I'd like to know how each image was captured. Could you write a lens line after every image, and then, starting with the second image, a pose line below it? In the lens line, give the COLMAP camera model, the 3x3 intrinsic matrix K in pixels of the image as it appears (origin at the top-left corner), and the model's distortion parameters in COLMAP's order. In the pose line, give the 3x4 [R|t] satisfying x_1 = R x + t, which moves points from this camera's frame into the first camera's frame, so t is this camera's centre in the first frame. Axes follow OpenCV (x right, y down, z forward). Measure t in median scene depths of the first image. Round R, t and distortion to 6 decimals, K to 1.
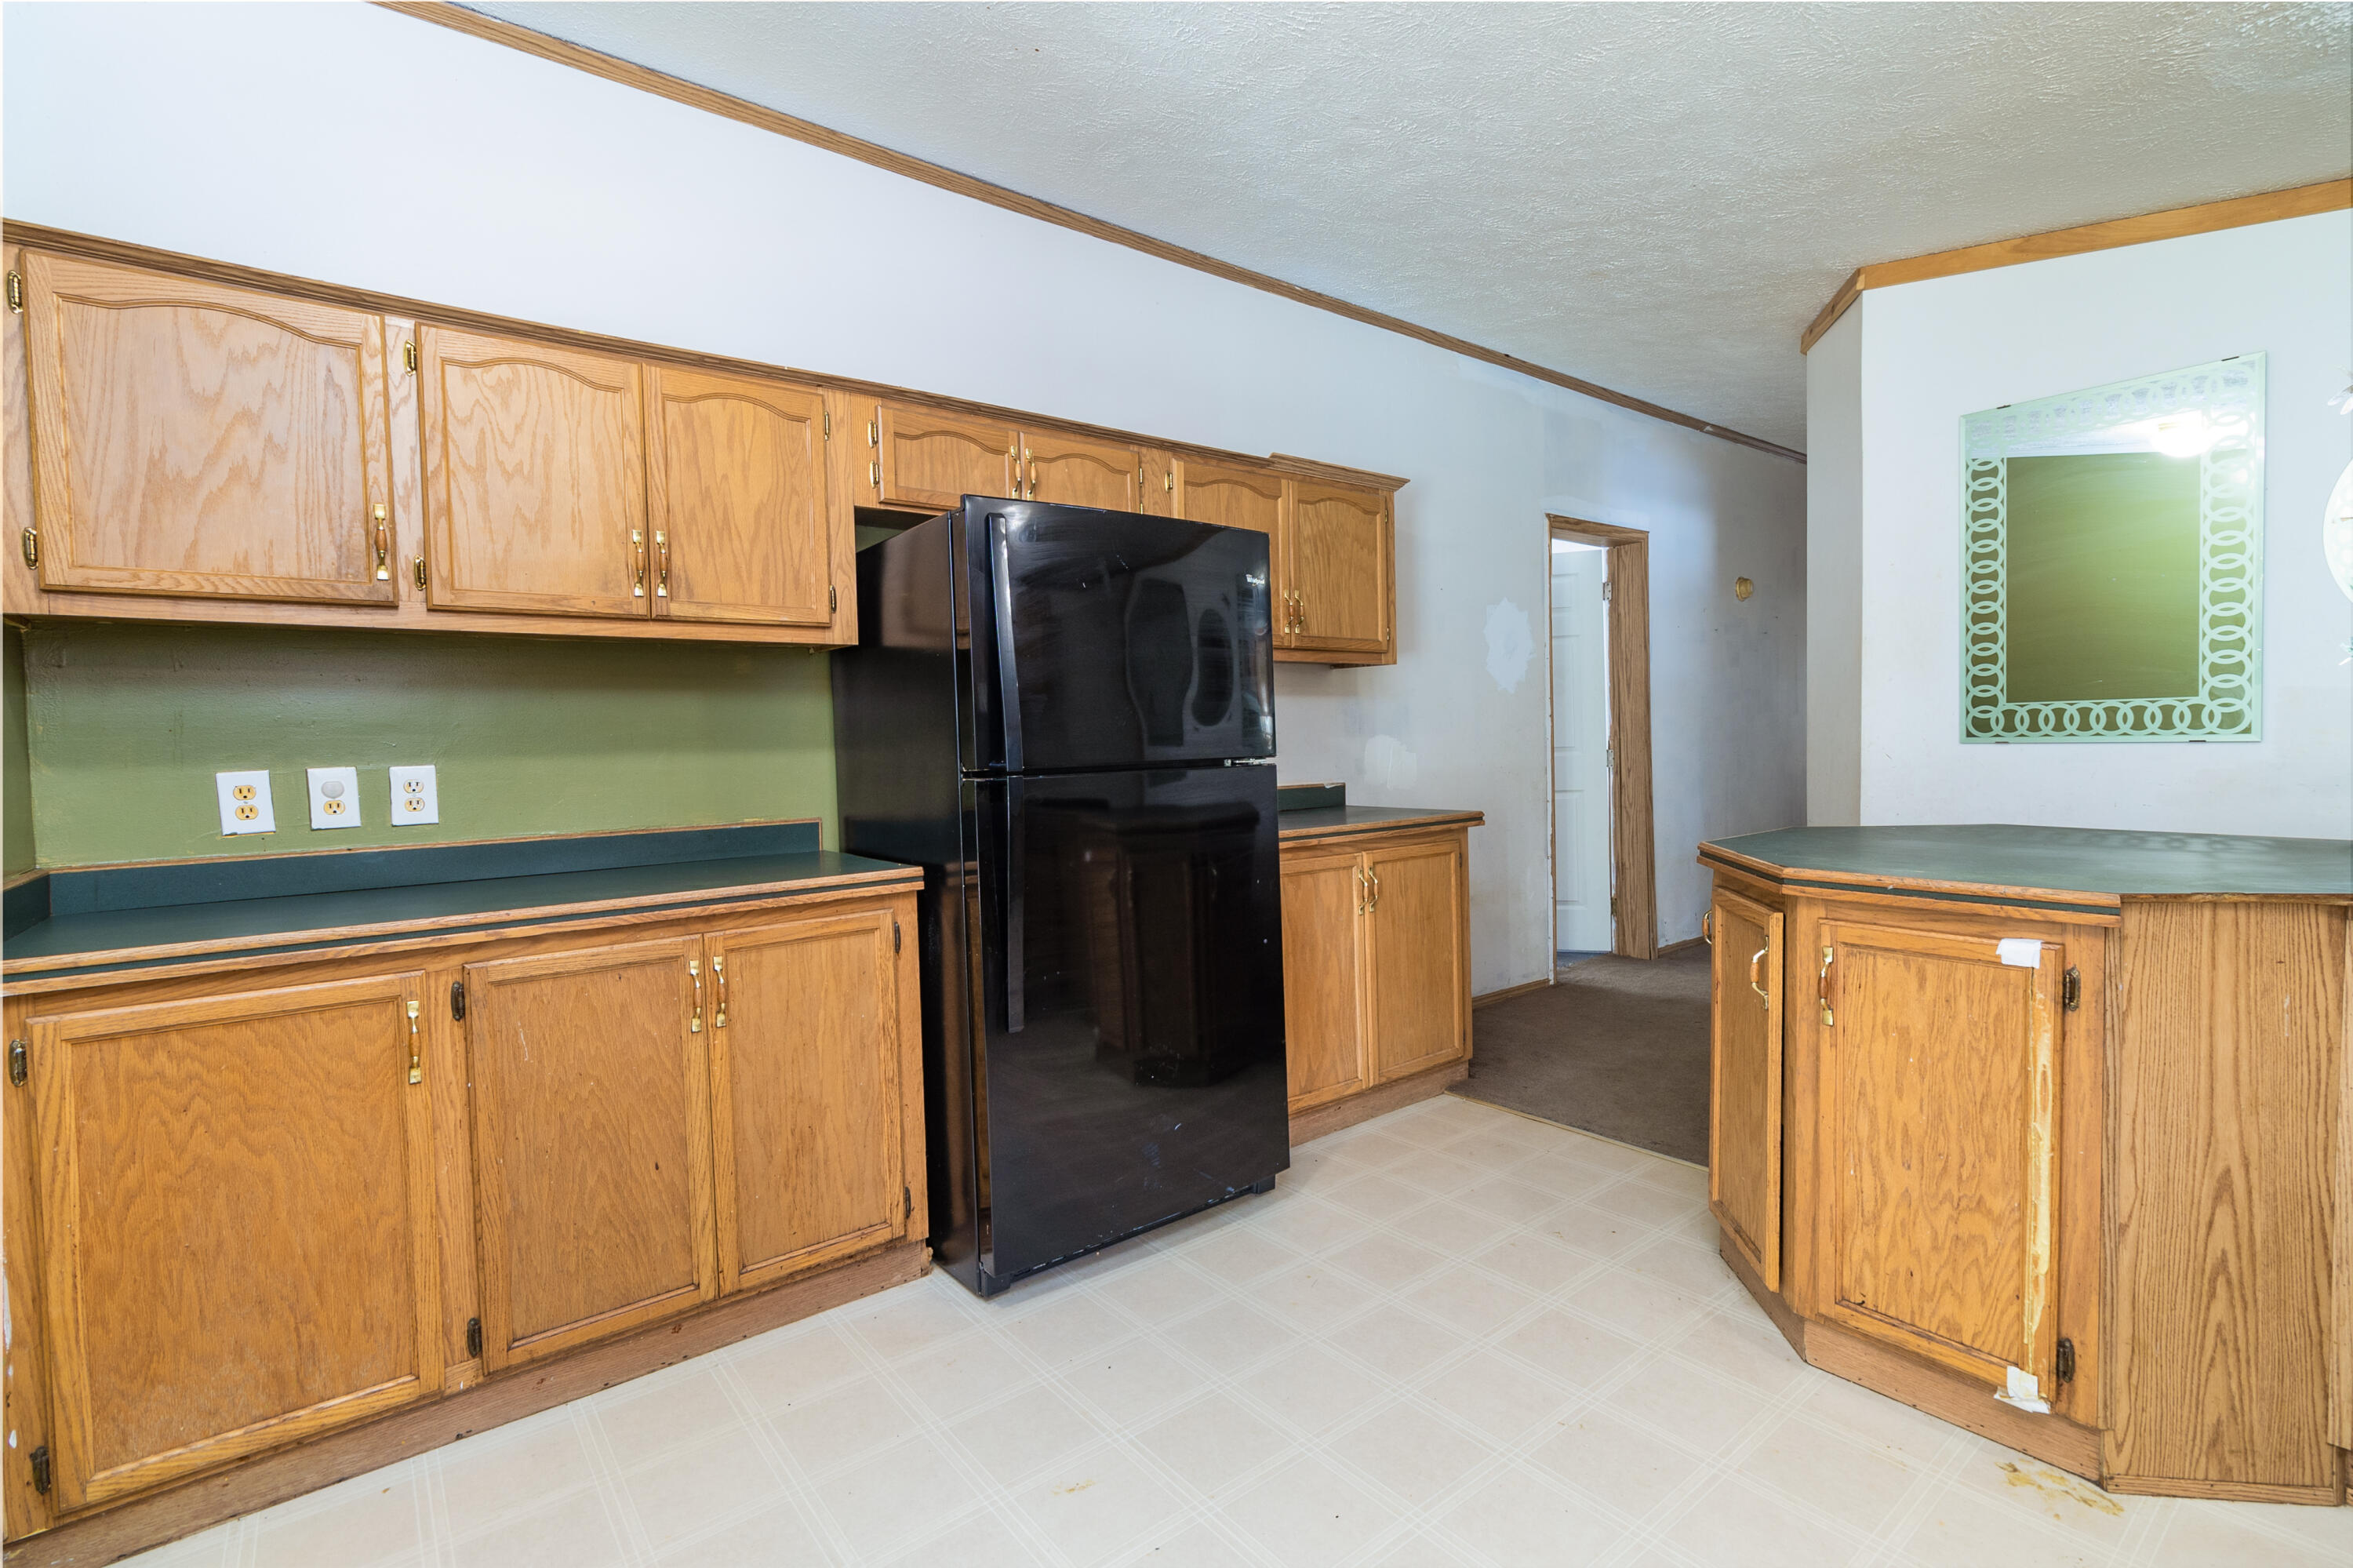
lens RADIAL K [[1082.1, 0, 1186.3], [0, 1082.1, 776.3], [0, 0, 1]] dist [0.002436, 0.000421]
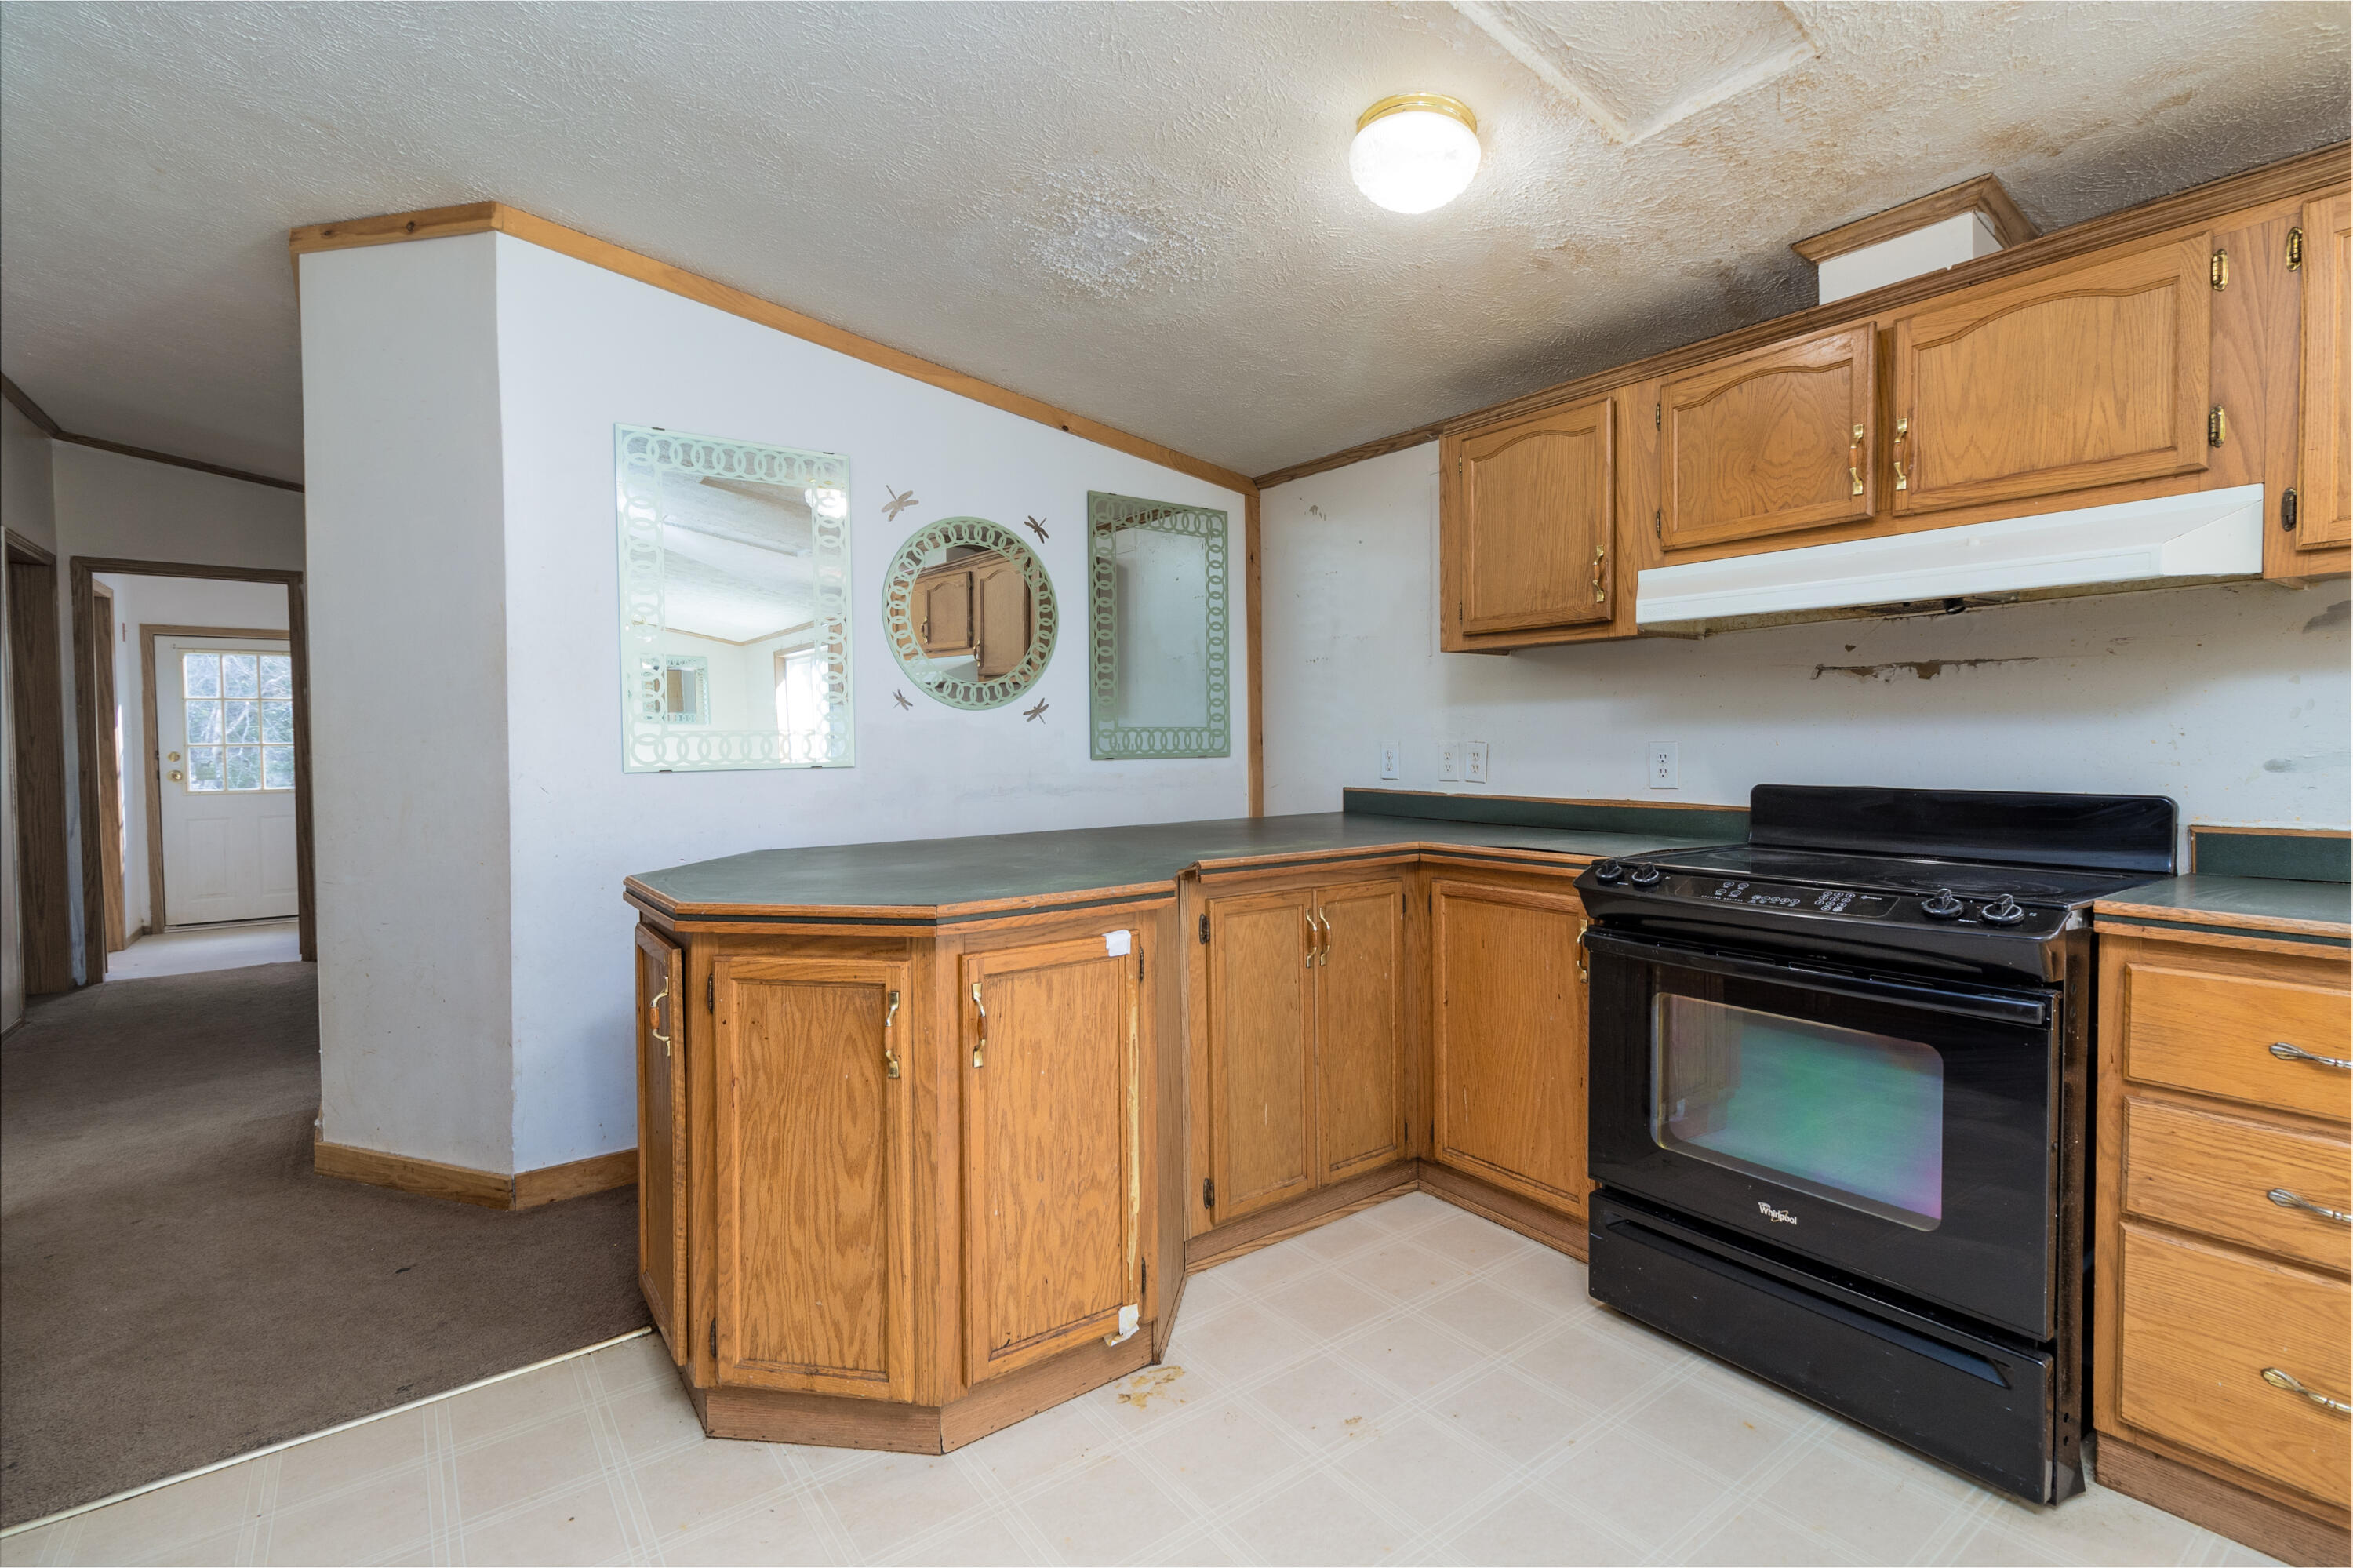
lens RADIAL K [[1082.1, 0, 1184.8], [0, 1082.1, 773.0], [0, 0, 1]] dist [0.002436, 0.000421]
pose [[0.016577, -0.008498, 0.999826, -0.348841], [0.050045, 0.998718, 0.007659, -0.022201], [-0.998609, 0.049910, 0.016981, 0.828927]]
